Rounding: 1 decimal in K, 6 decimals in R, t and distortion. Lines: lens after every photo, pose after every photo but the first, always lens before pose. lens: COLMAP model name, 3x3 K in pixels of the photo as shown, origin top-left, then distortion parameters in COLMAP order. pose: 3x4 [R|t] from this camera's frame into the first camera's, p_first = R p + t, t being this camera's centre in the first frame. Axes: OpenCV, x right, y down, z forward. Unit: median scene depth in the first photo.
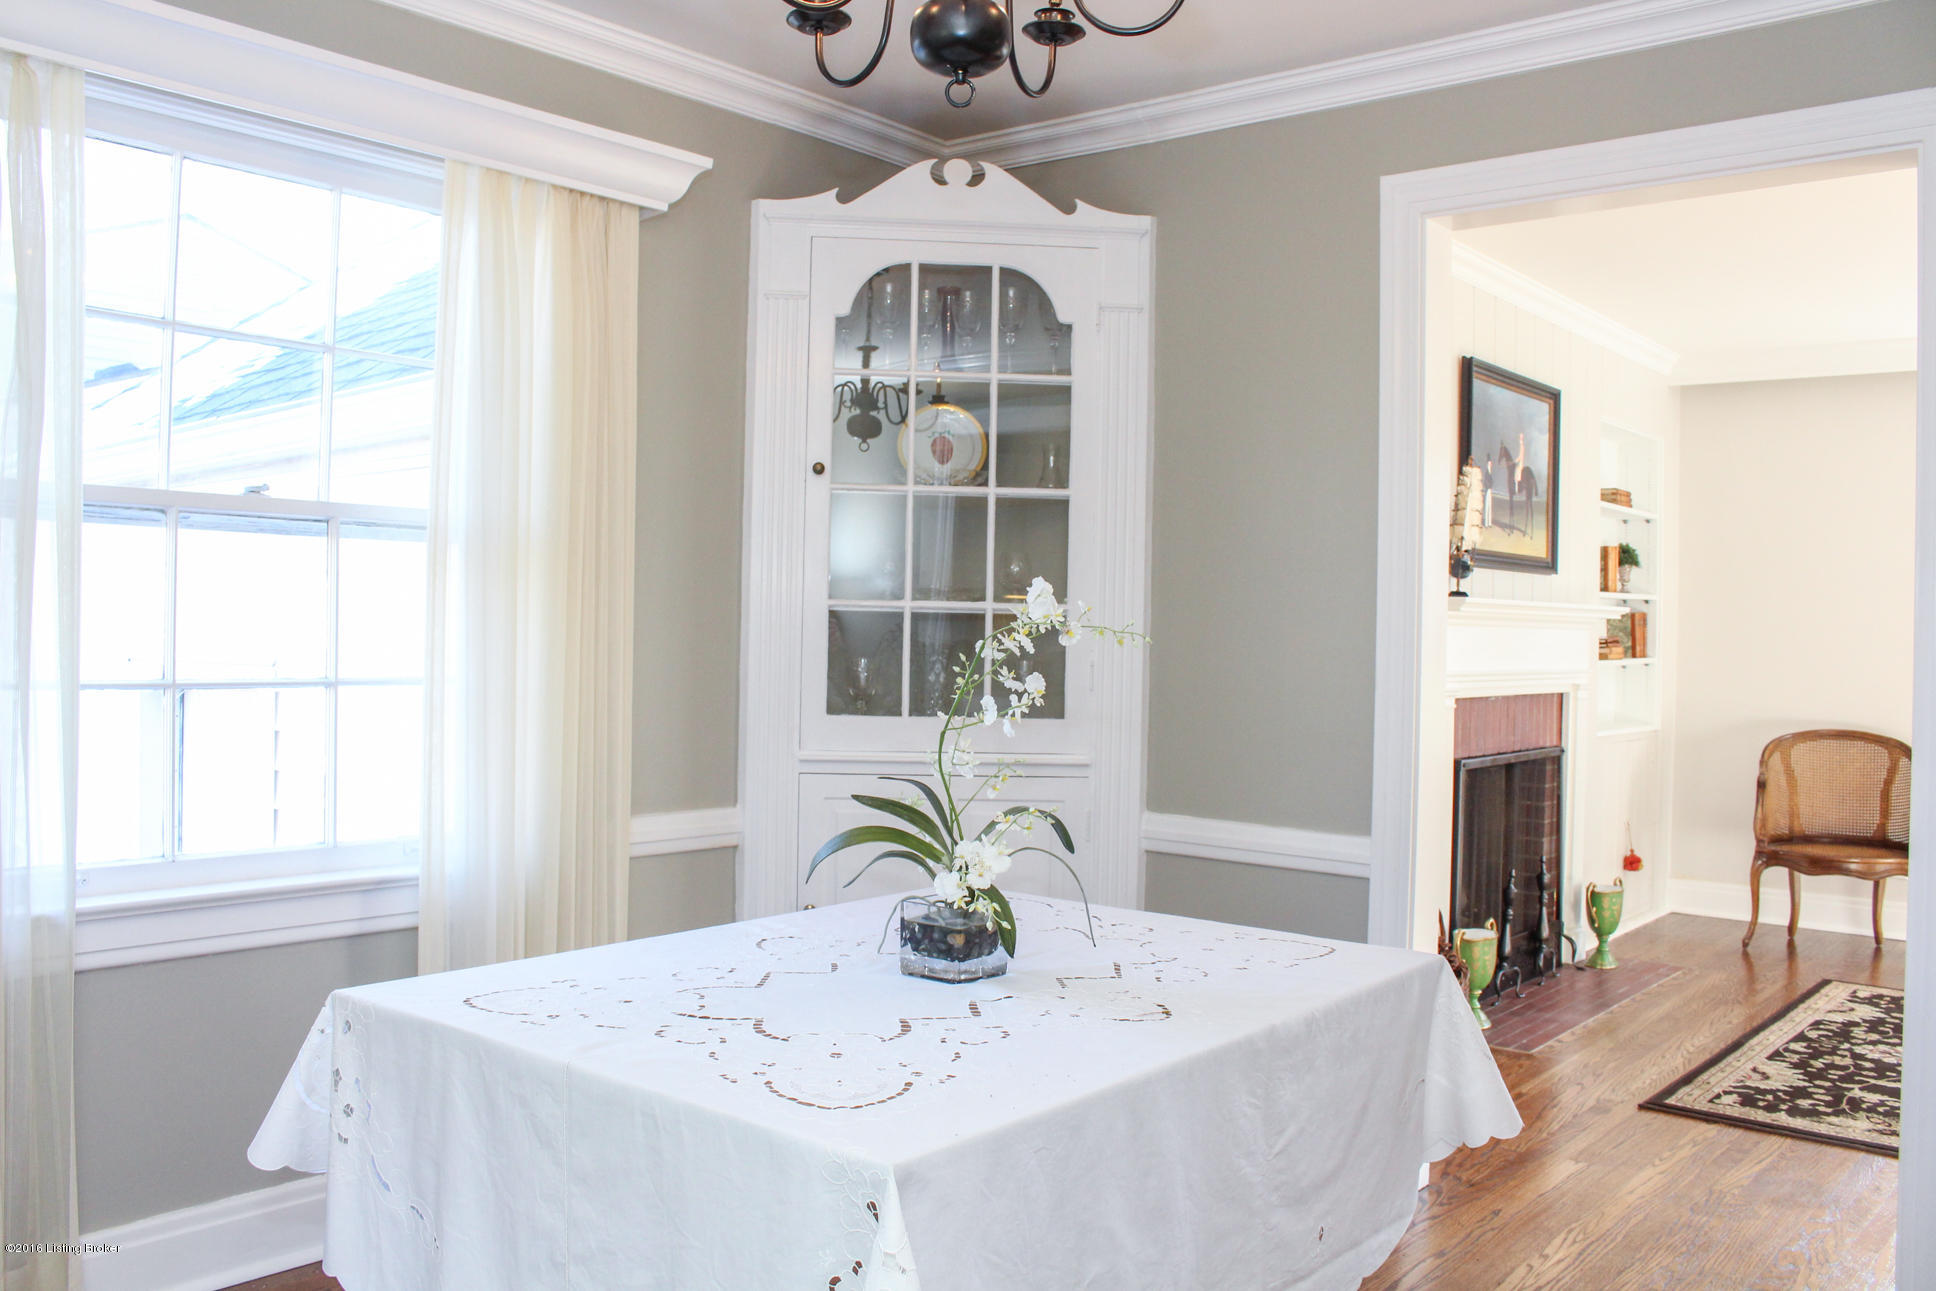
lens RADIAL K [[1615.8, 0, 968.0], [0, 1615.8, 645.5], [0, 0, 1]] dist [-0.112533, 0.005392]
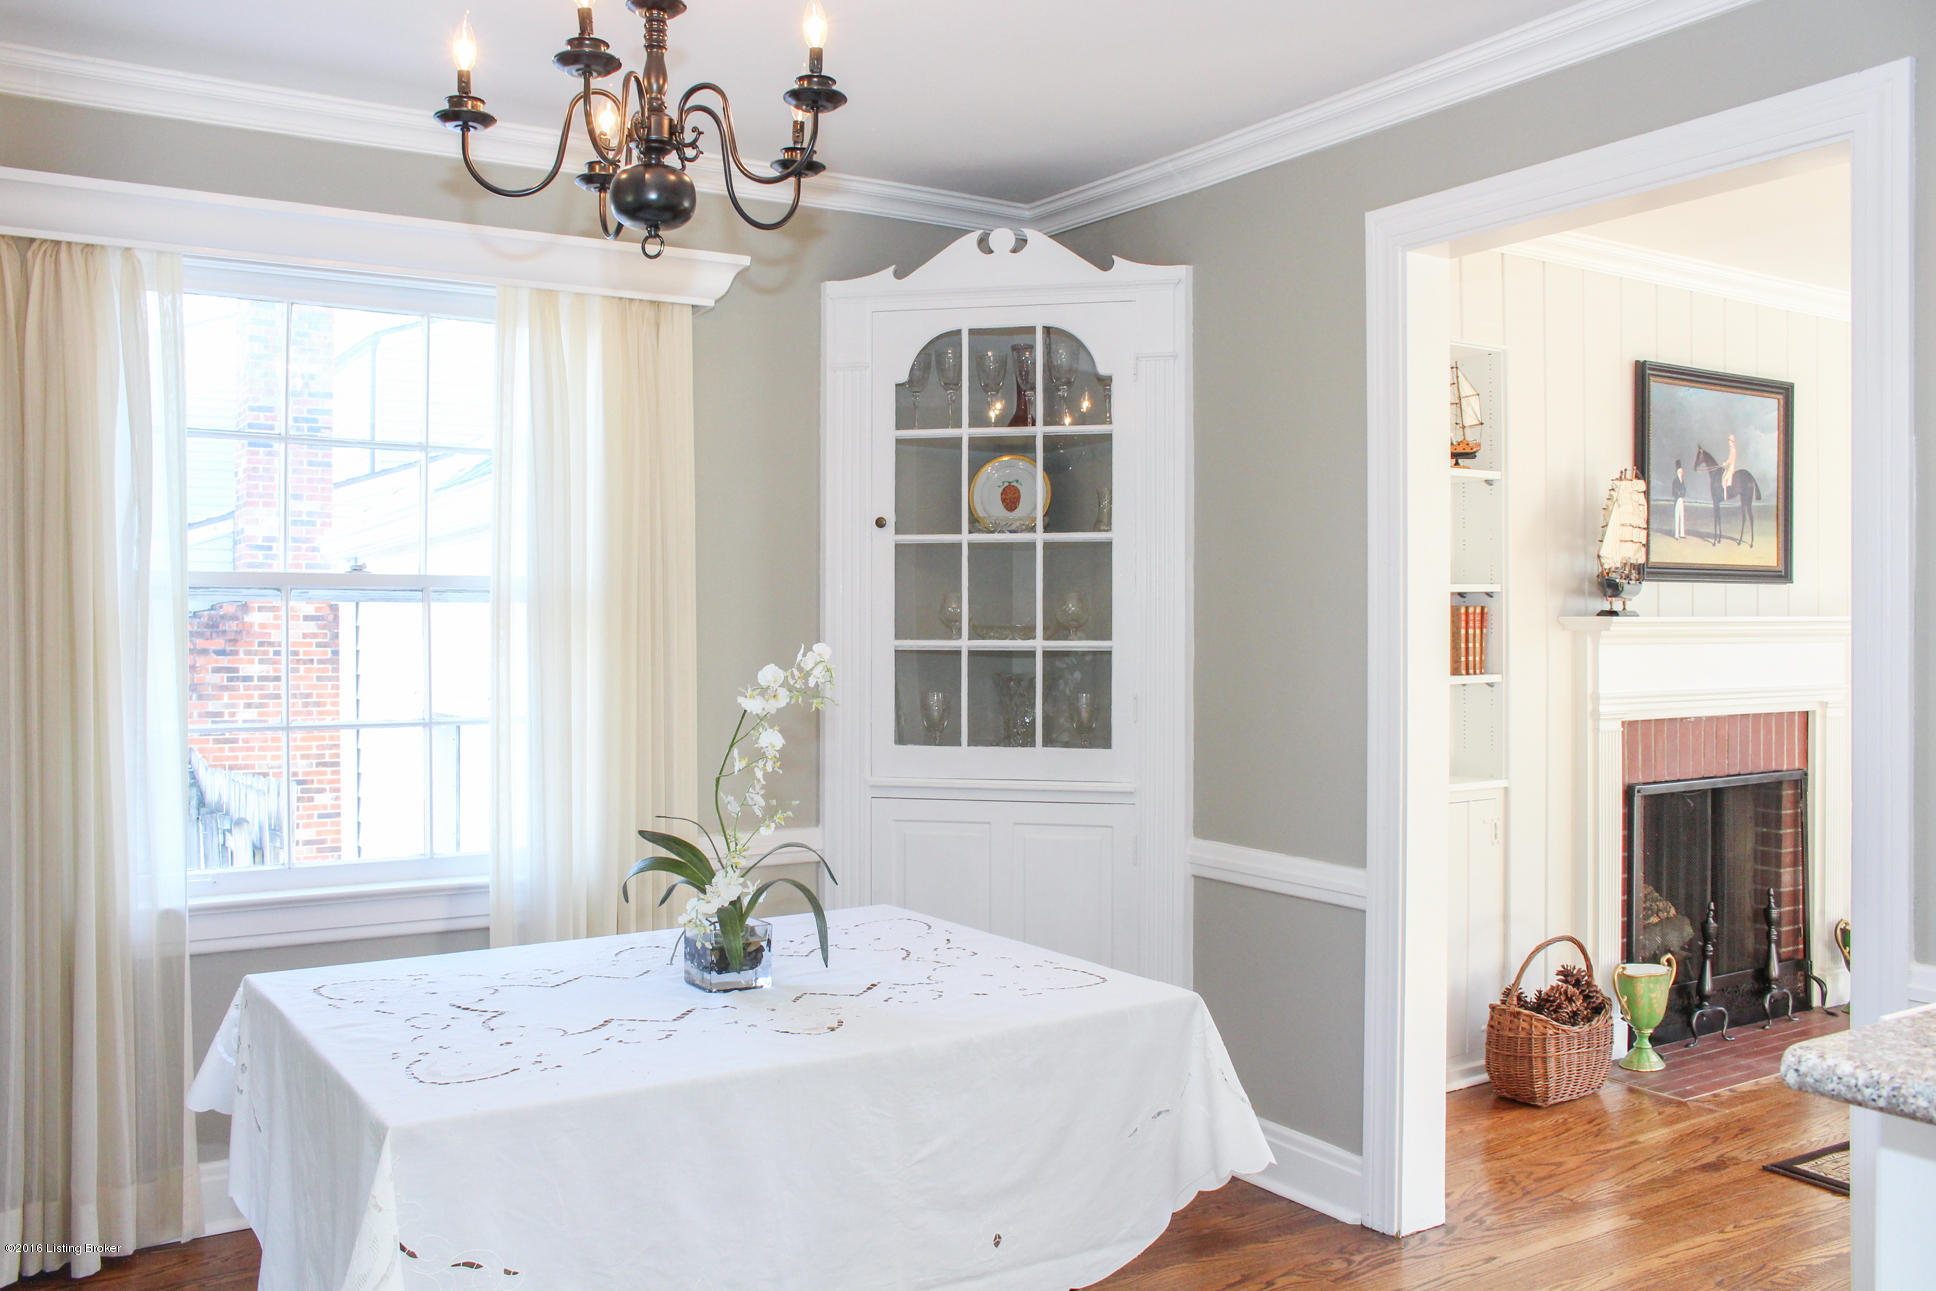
lens RADIAL K [[1610.8, 0, 968.0], [0, 1610.8, 645.5], [0, 0, 1]] dist [-0.059722, 0.016956]
pose [[0.951864, -0.015573, -0.306123, 0.296680], [0.015686, 0.999875, -0.002093, -0.021577], [0.306118, -0.002810, 0.951990, -0.034367]]
